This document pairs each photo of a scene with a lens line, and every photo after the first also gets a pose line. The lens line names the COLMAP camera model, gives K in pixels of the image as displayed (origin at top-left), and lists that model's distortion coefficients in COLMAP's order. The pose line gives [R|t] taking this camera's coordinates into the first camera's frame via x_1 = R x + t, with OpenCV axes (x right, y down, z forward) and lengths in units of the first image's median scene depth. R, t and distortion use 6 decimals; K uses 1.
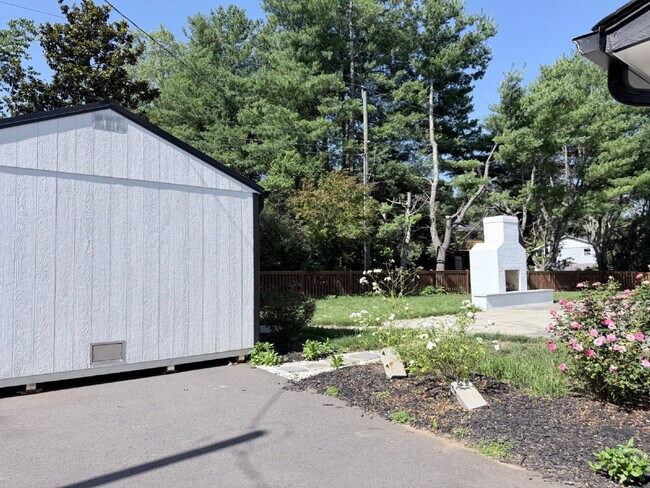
lens RADIAL K [[460.3, 0, 317.4], [0, 460.3, 245.0], [0, 0, 1]] dist [0.114964, -0.144099]
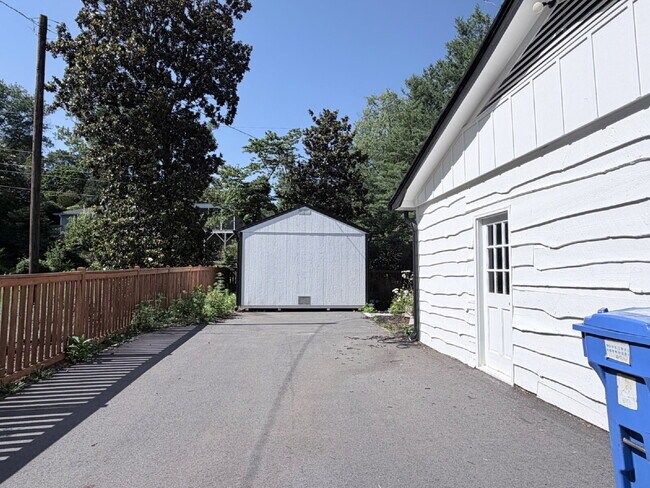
lens RADIAL K [[460.3, 0, 317.4], [0, 460.3, 245.0], [0, 0, 1]] dist [0.114964, -0.144099]
pose [[0.840283, -0.013130, -0.541988, 0.428827], [0.013651, 0.999902, -0.003059, -0.029585], [0.541975, -0.004828, 0.840380, -0.474611]]
